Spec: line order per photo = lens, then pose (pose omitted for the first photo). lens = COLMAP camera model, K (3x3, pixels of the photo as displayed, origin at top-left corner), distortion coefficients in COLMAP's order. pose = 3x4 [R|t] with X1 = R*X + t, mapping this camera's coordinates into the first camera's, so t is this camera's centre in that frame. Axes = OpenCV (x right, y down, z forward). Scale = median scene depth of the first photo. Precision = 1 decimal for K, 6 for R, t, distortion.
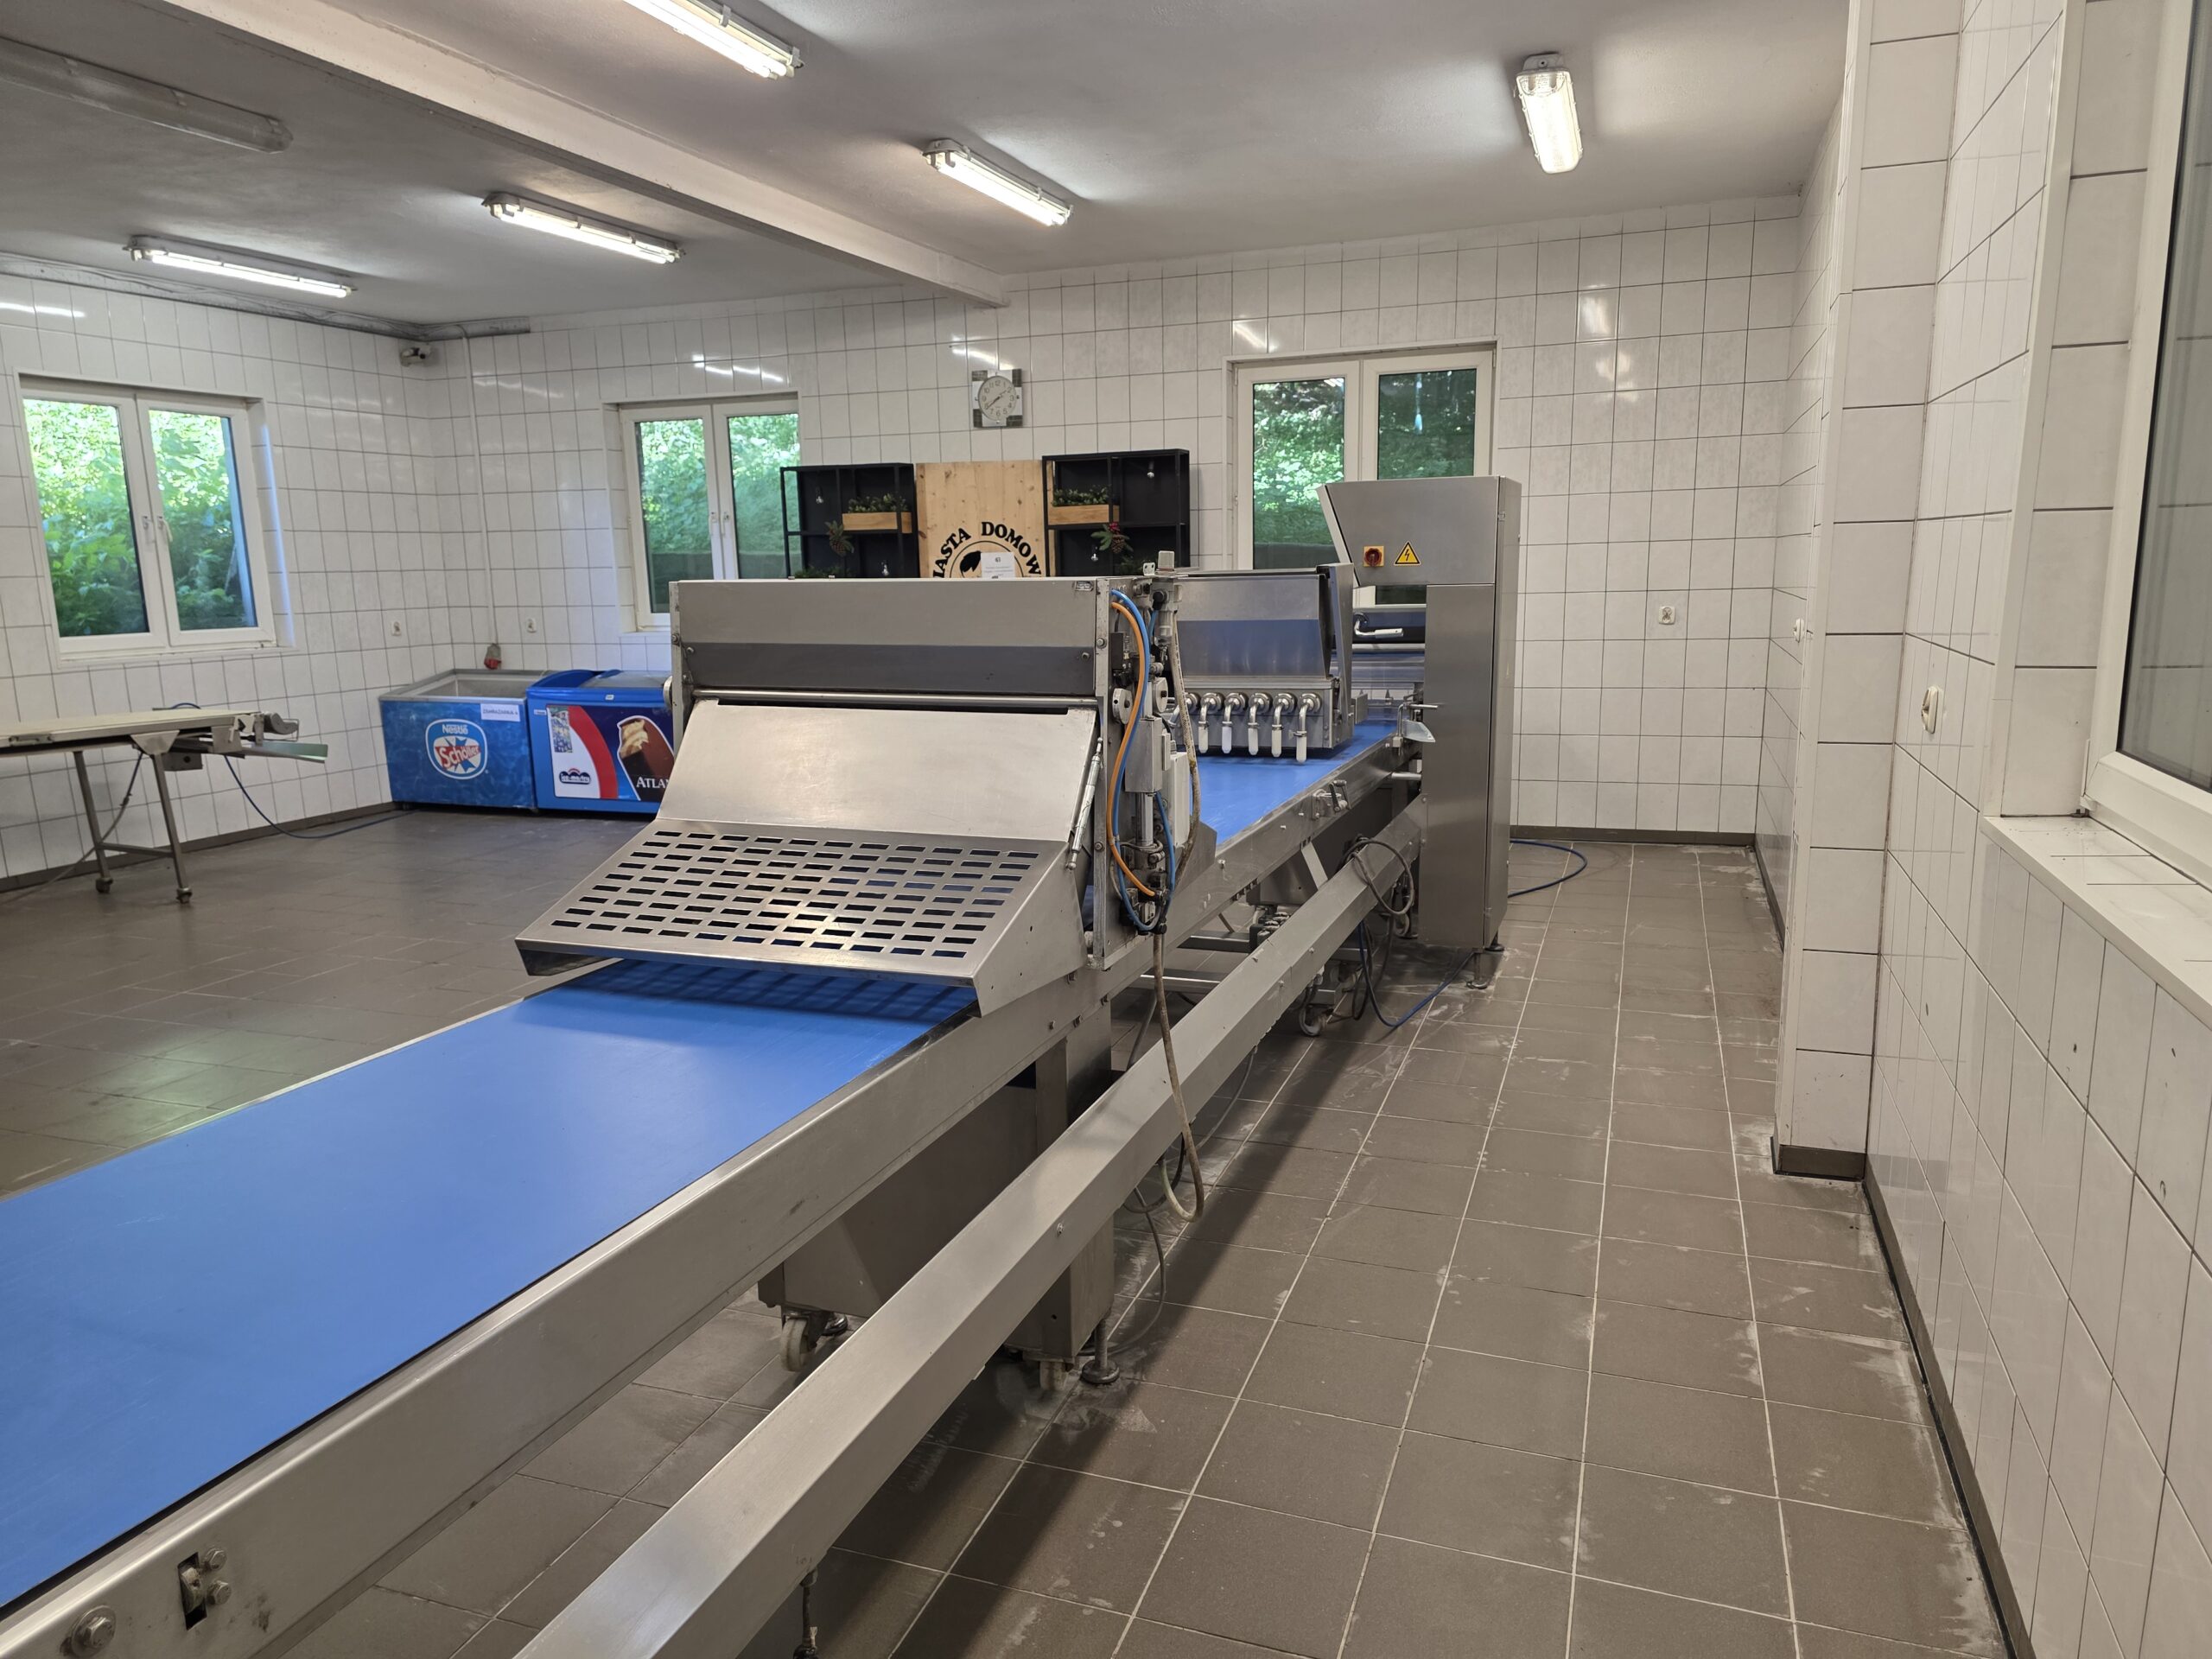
lens RADIAL K [[1484.5, 0, 1071.2], [0, 1484.5, 837.1], [0, 0, 1]] dist [0.061796, -0.054480]
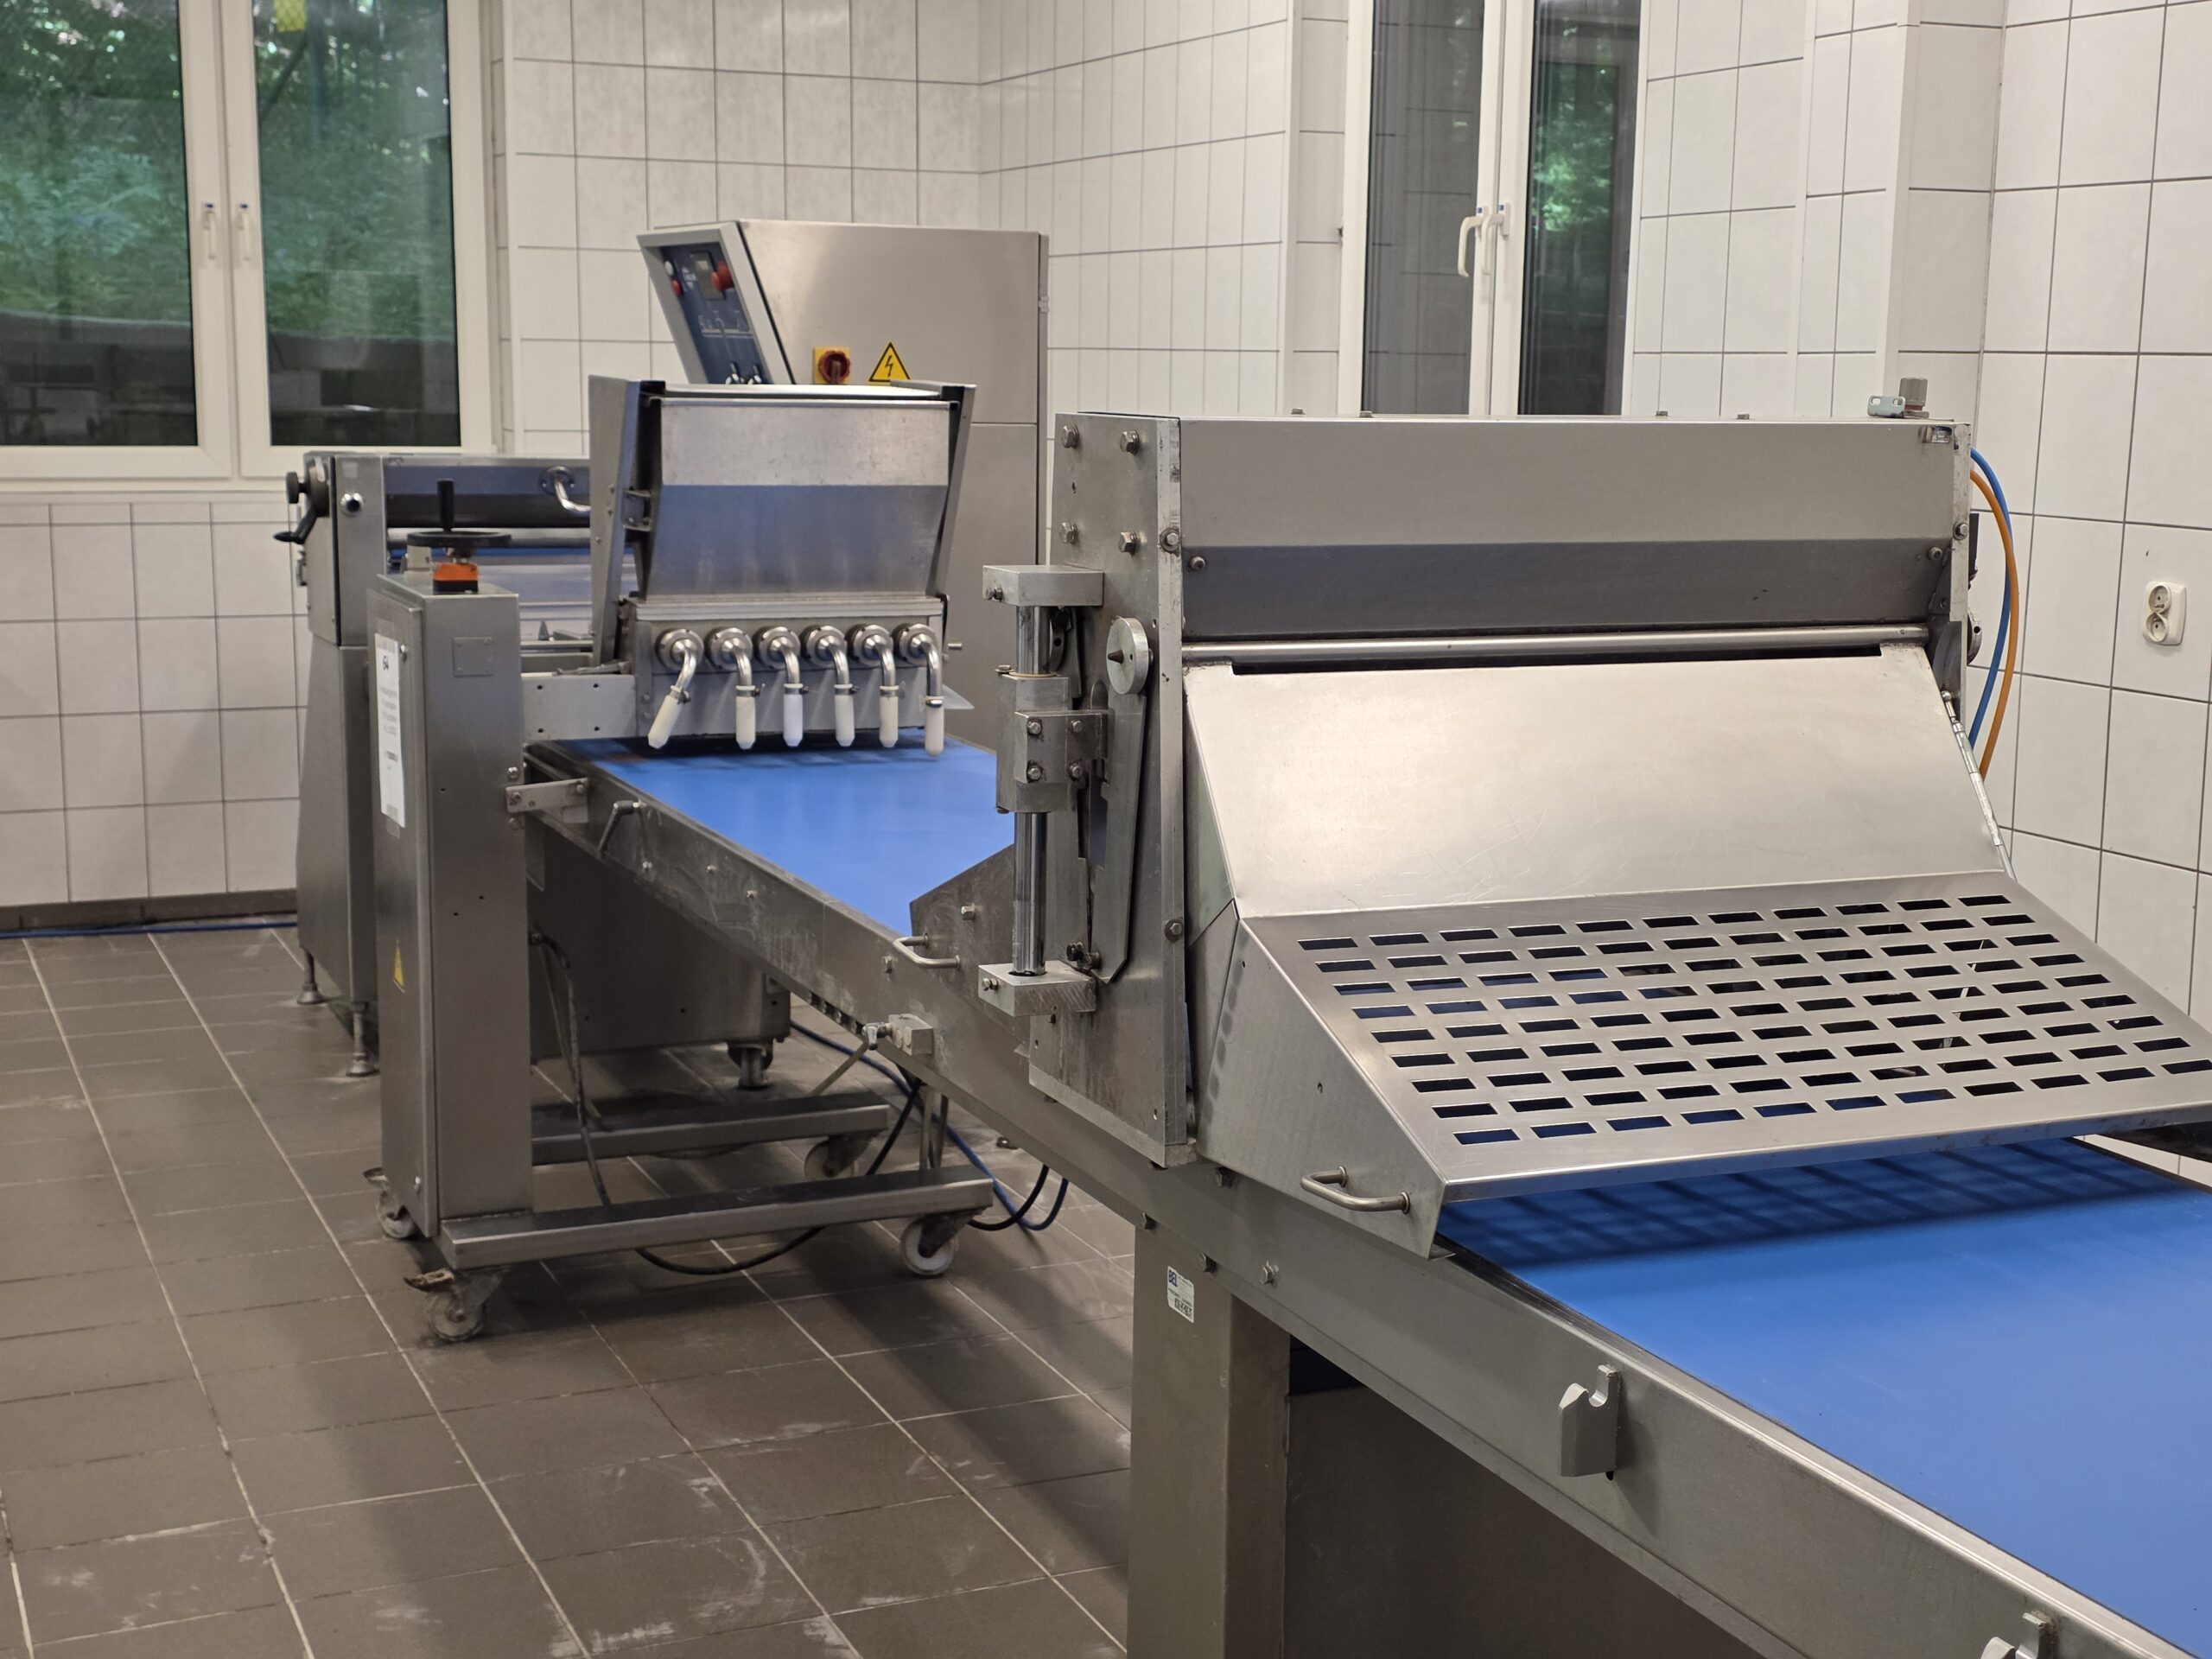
lens RADIAL K [[2966.6, 0, 1125.6], [0, 2966.6, 843.4], [0, 0, 1]] dist [0.095491, 0.000000]
pose [[0.710230, -0.084799, 0.698844, -0.930579], [0.099477, 0.994846, 0.019618, -0.056638], [-0.696906, 0.055586, 0.715005, 0.346619]]
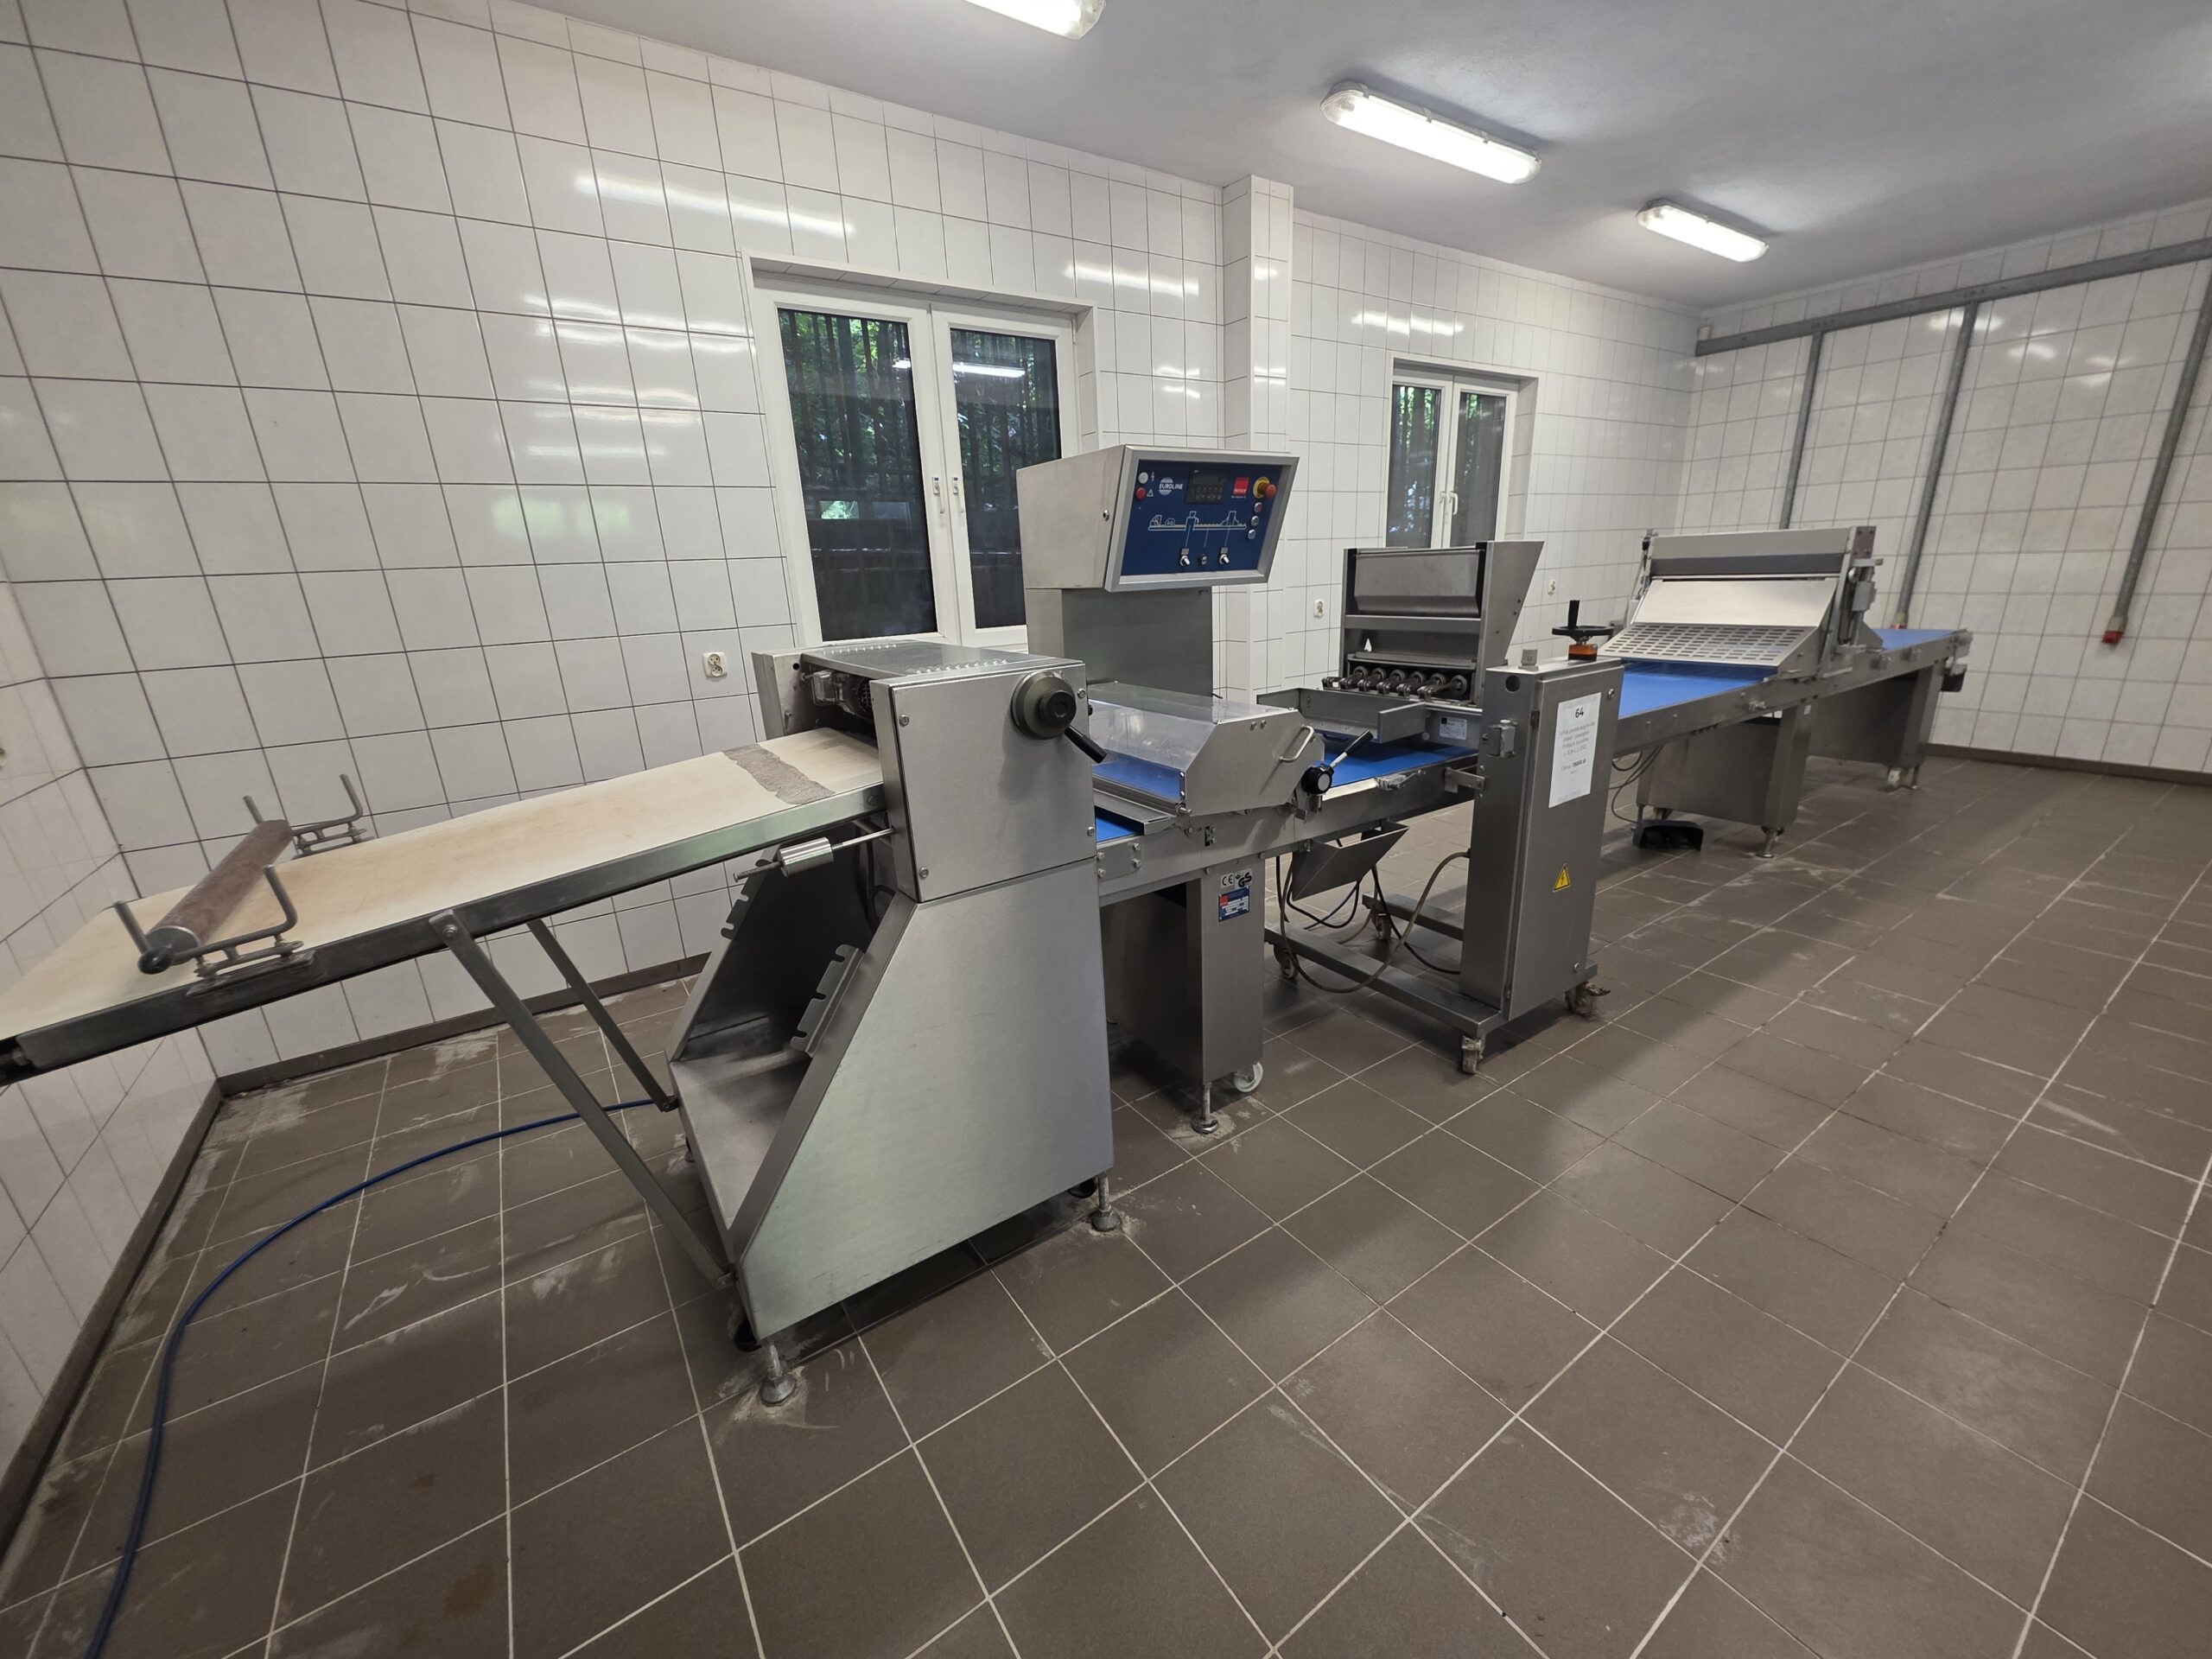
lens RADIAL K [[878.1, 0, 1116.8], [0, 878.1, 836.5], [0, 0, 1]] dist [0.004032, -0.000436]
pose [[-0.823933, -0.114593, 0.554979, -0.126494], [0.160755, 0.891846, 0.422810, -0.507902], [-0.543407, 0.437583, -0.716400, 2.838003]]
